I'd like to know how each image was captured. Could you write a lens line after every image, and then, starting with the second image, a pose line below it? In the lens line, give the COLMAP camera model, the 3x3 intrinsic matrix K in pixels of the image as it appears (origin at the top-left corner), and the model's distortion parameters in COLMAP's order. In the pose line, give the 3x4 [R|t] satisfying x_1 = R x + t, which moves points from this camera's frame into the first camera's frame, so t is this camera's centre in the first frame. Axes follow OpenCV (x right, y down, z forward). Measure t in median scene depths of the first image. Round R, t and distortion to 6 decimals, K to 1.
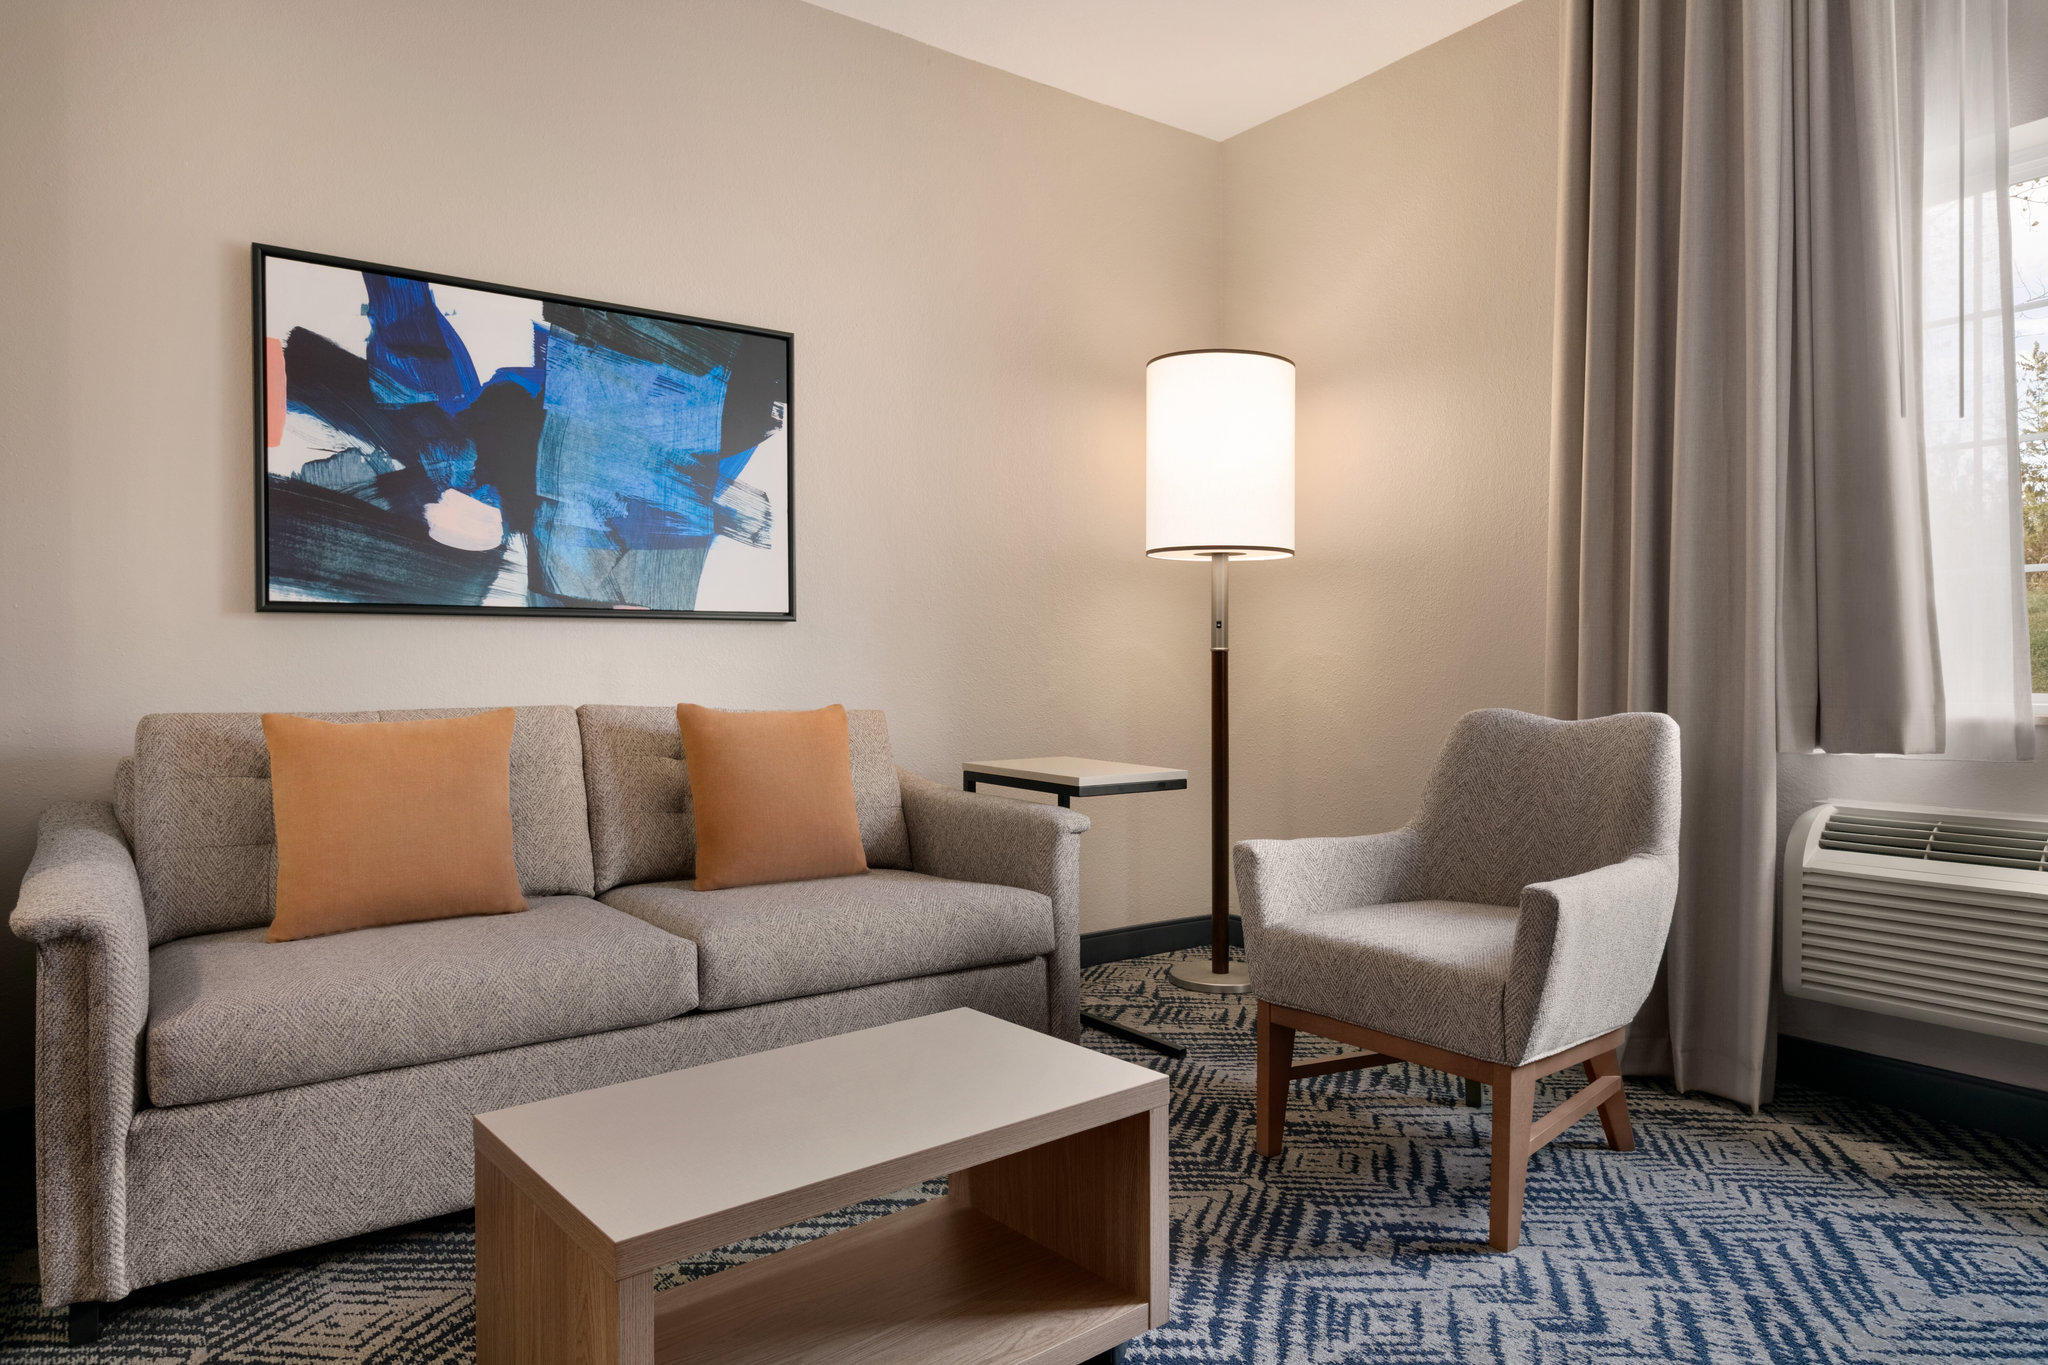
lens RADIAL K [[1238.2, 0, 1010.6], [0, 1238.2, 692.9], [0, 0, 1]] dist [-0.002892, -0.003152]
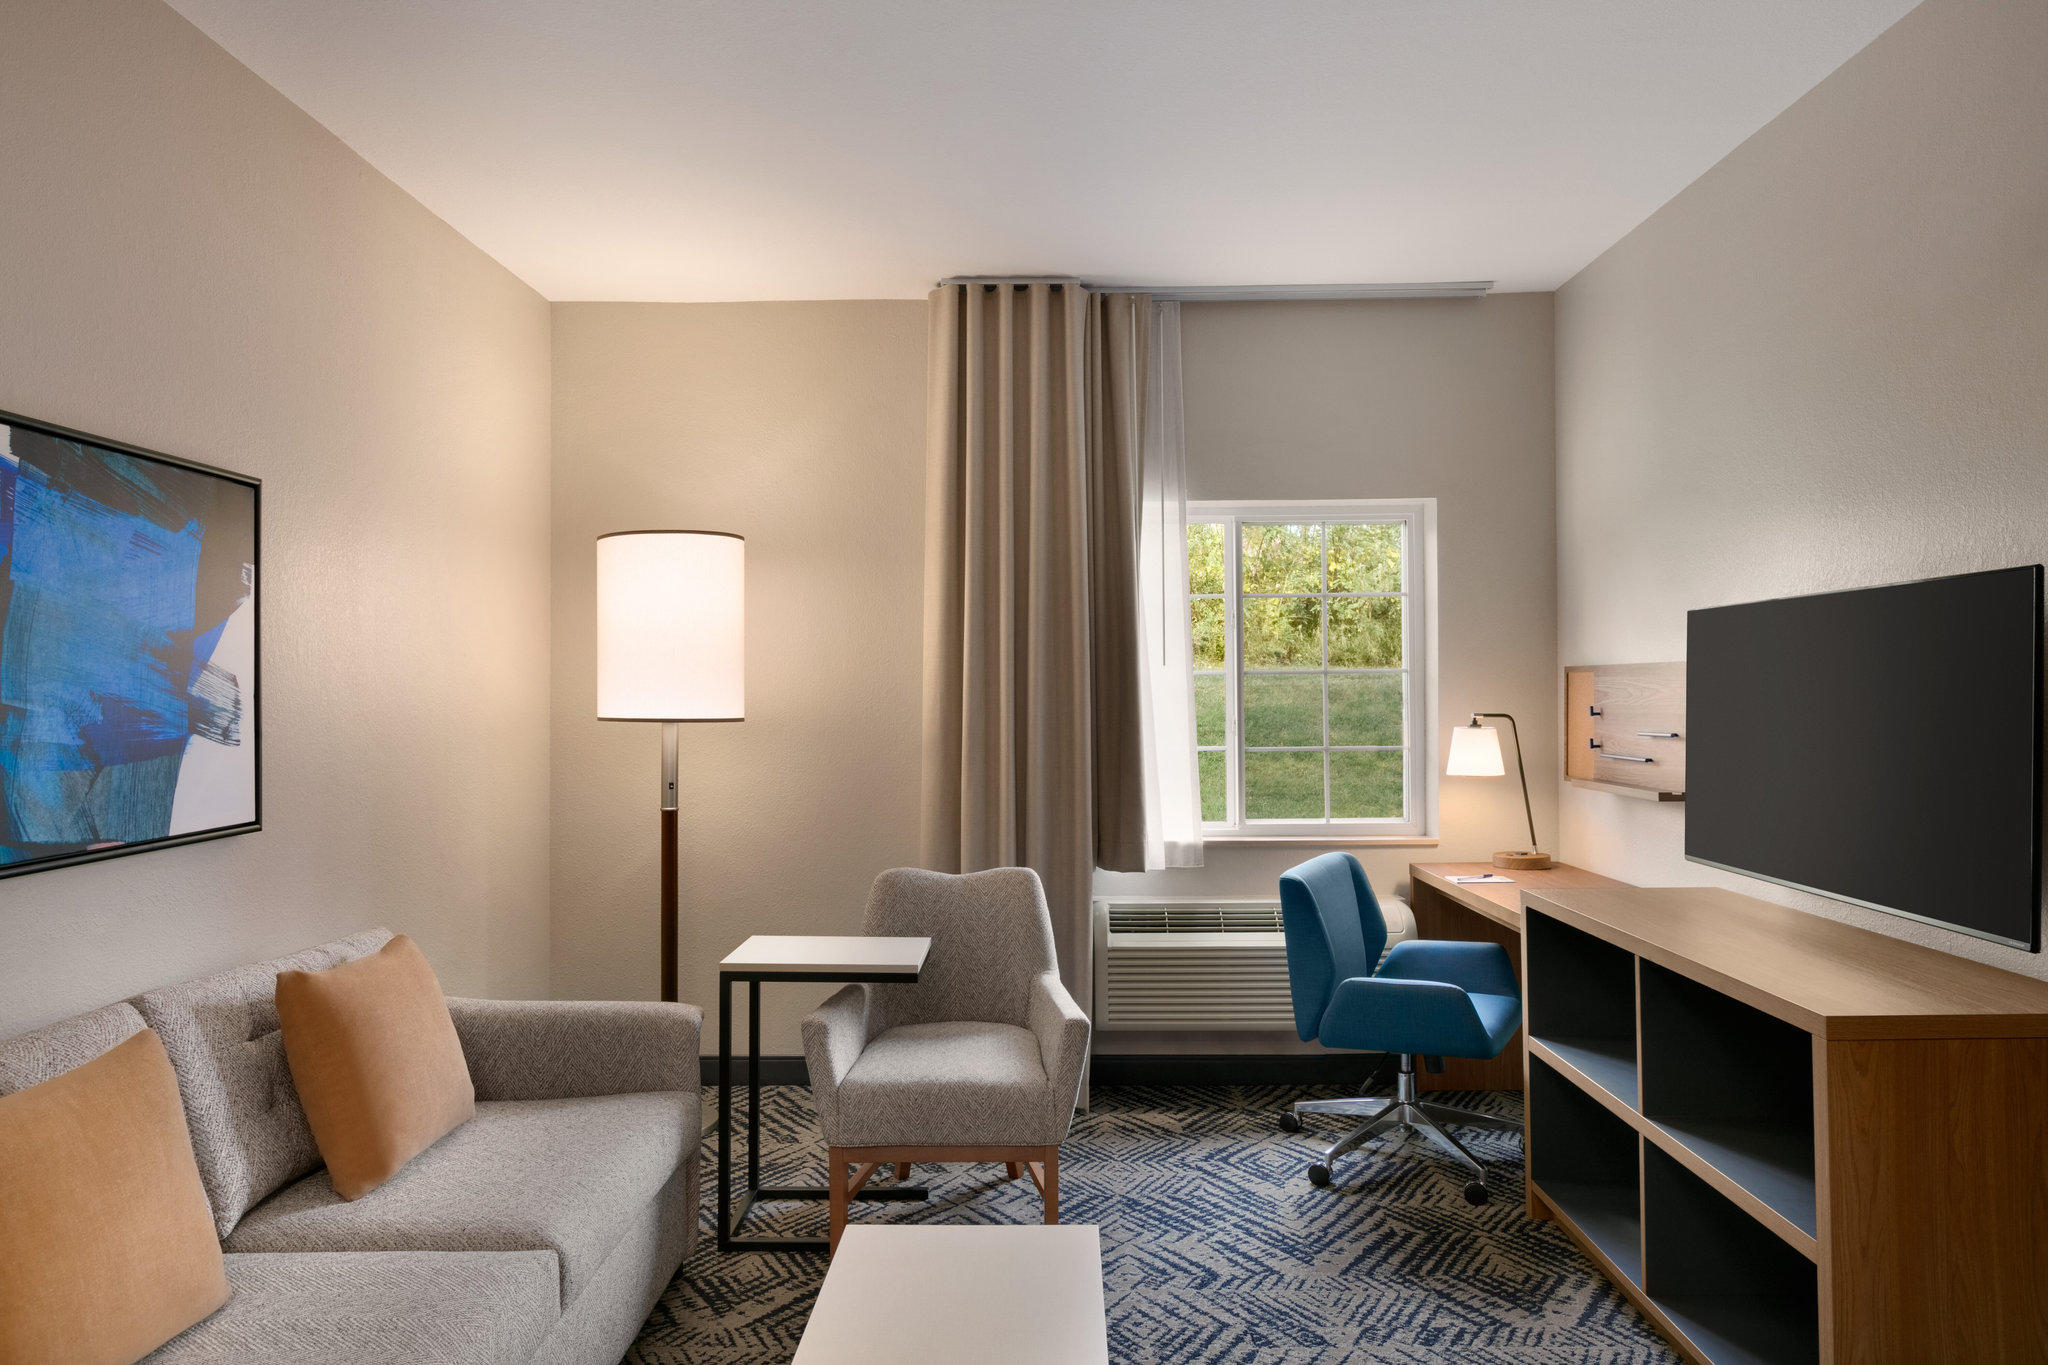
lens RADIAL K [[1204.4, 0, 1017.9], [0, 1204.4, 696.8], [0, 0, 1]] dist [-0.001555, -0.001588]
pose [[0.600045, -0.002173, 0.799964, -0.623037], [0.020050, 0.999723, -0.012324, -0.154775], [-0.799715, 0.023434, 0.599922, 0.152077]]
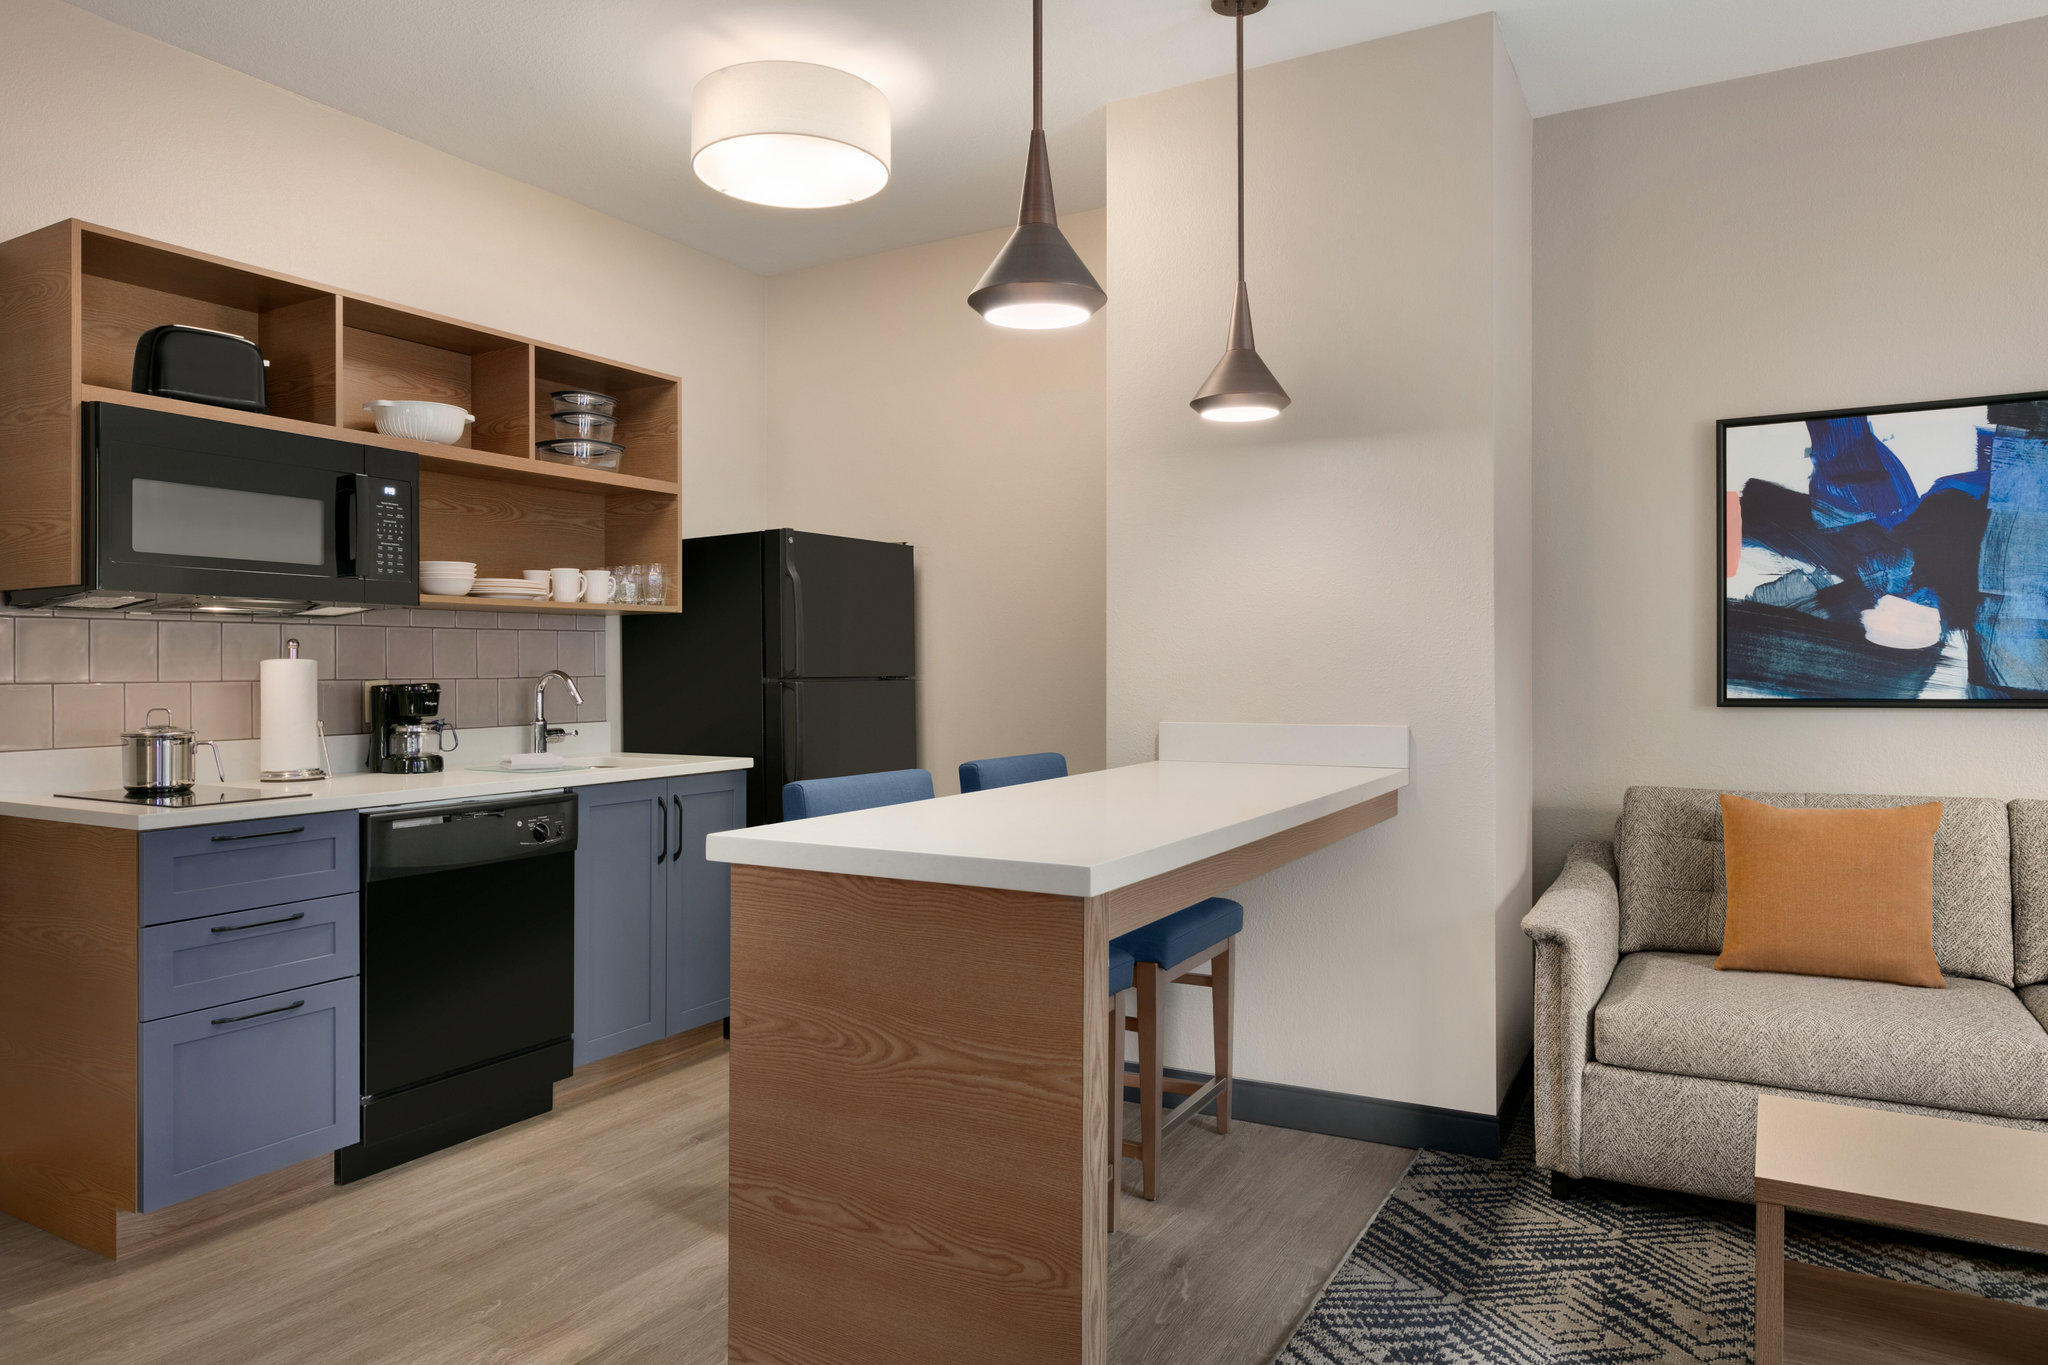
lens RADIAL K [[1309.3, 0, 1008.0], [0, 1309.3, 682.7], [0, 0, 1]] dist [-0.000324, -0.002076]
pose [[0.406460, 0.010768, -0.913605, 0.316276], [-0.009647, 0.999925, 0.007494, -0.090006], [0.913618, 0.005767, 0.406534, -0.212999]]
